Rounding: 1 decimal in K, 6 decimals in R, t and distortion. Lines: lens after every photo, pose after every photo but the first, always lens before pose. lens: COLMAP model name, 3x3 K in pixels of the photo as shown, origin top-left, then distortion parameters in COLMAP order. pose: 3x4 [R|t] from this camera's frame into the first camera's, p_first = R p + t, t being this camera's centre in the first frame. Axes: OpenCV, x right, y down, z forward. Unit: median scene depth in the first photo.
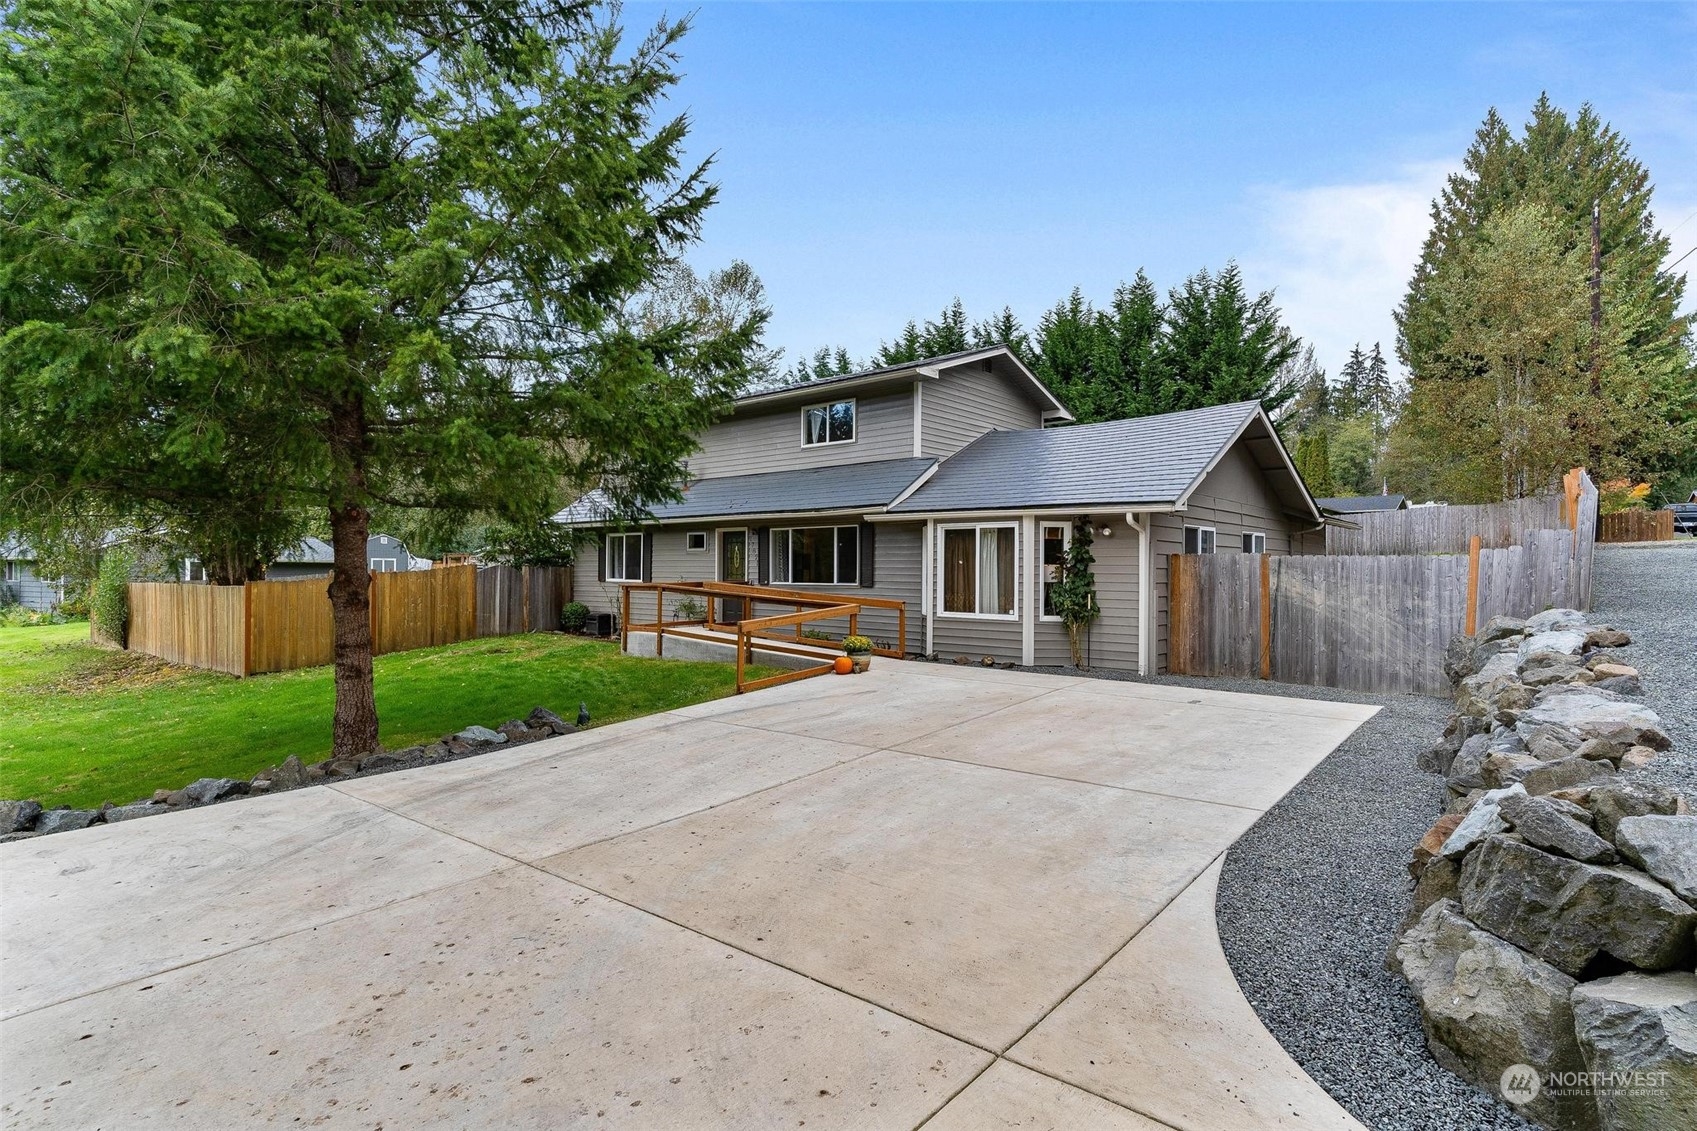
lens RADIAL K [[869.1, 0, 842.9], [0, 869.1, 561.0], [0, 0, 1]] dist [0.001184, -0.000939]
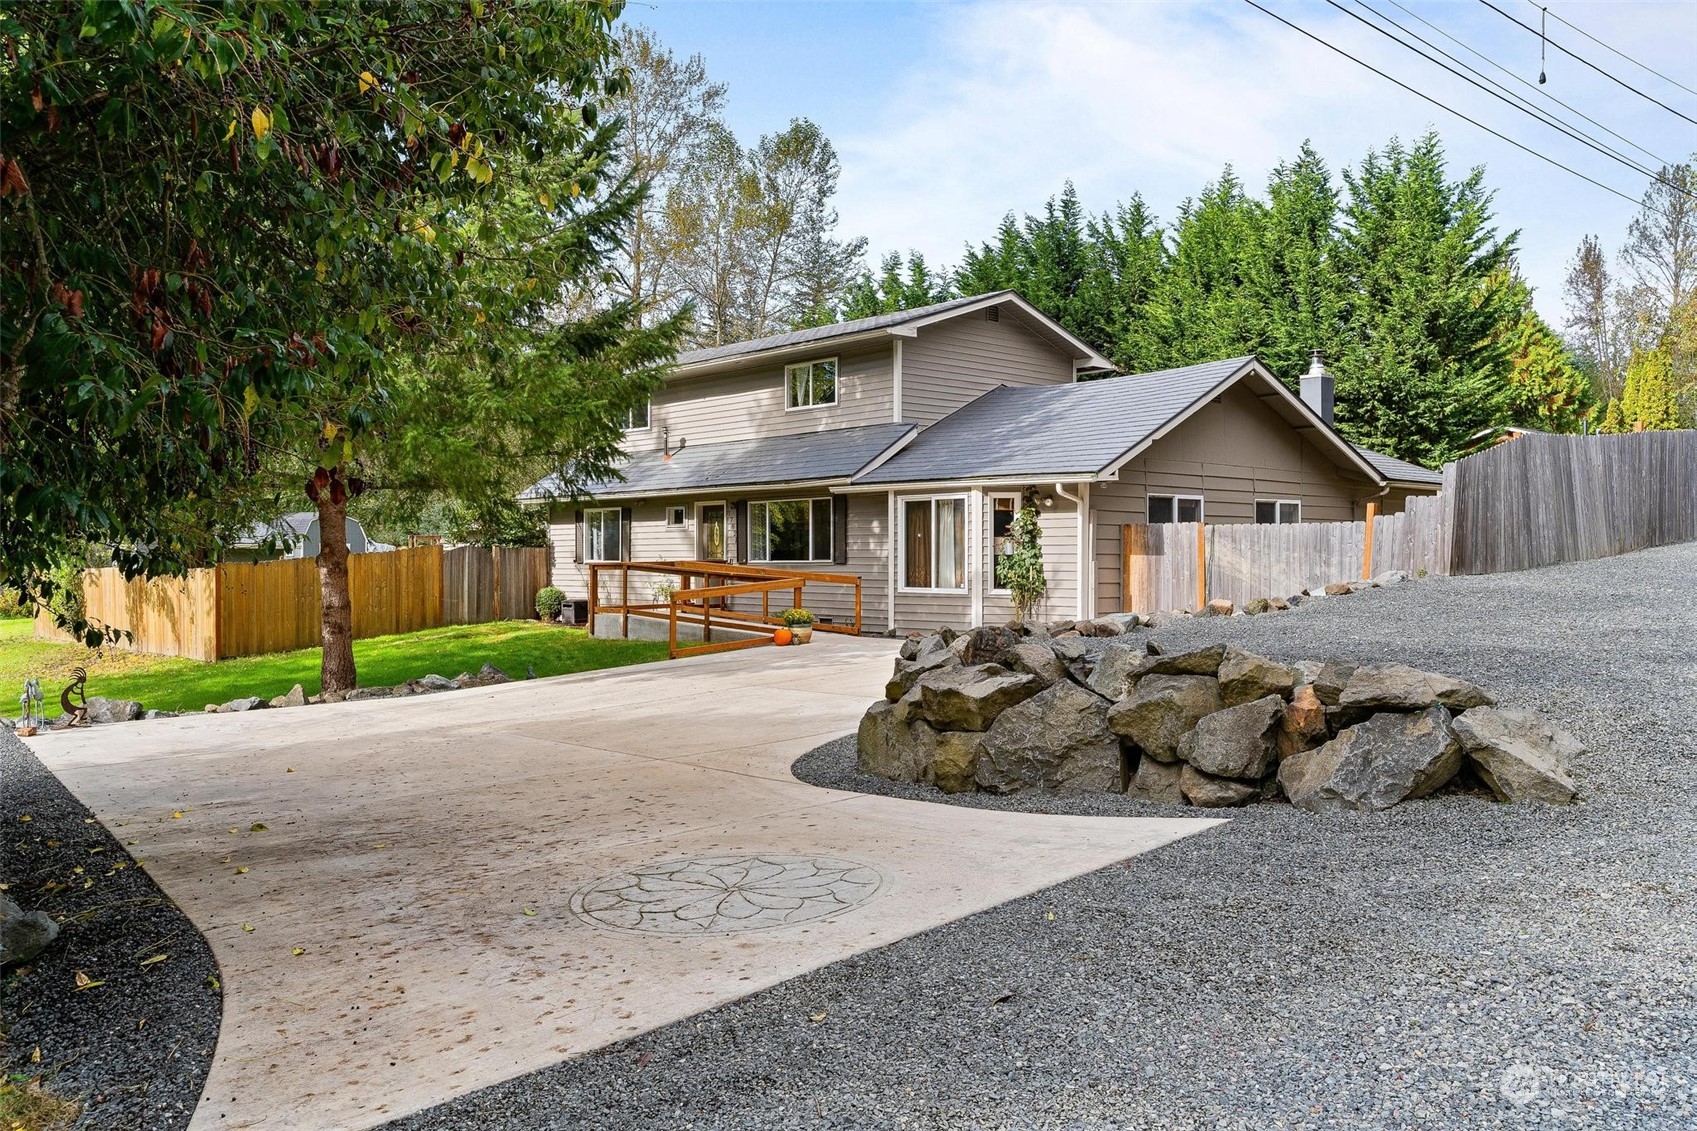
lens RADIAL K [[1373.1, 0, 850.6], [0, 1373.1, 565.6], [0, 0, 1]] dist [-0.008722, -0.004128]
pose [[0.992725, -0.006895, -0.120203, 0.202227], [0.008672, 0.999861, 0.014266, 0.010445], [0.120088, -0.015205, 0.992647, -0.432972]]
